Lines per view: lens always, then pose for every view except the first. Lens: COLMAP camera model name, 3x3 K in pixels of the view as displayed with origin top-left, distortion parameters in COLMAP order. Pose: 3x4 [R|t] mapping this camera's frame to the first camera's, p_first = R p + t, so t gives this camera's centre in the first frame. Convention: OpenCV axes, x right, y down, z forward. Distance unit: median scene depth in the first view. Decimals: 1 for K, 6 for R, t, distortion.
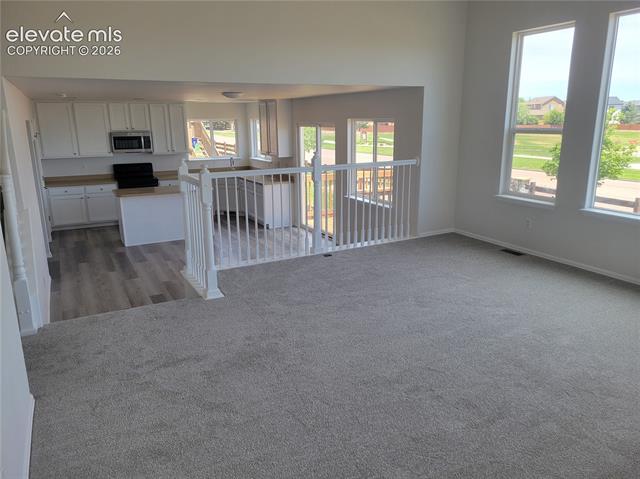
lens RADIAL K [[479.6, 0, 320.0], [0, 479.6, 239.5], [0, 0, 1]] dist [0.042748, -0.001904]
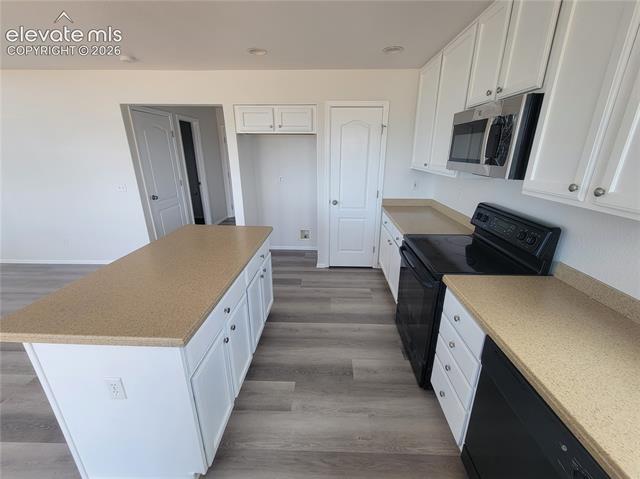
lens RADIAL K [[265.4, 0, 322.6], [0, 265.4, 239.2], [0, 0, 1]] dist [0.000649, -0.000056]
pose [[-0.492637, 0.286852, -0.821599, -0.195579], [-0.209822, 0.877106, 0.432042, -0.212511], [0.844561, 0.385229, -0.371907, 1.074150]]
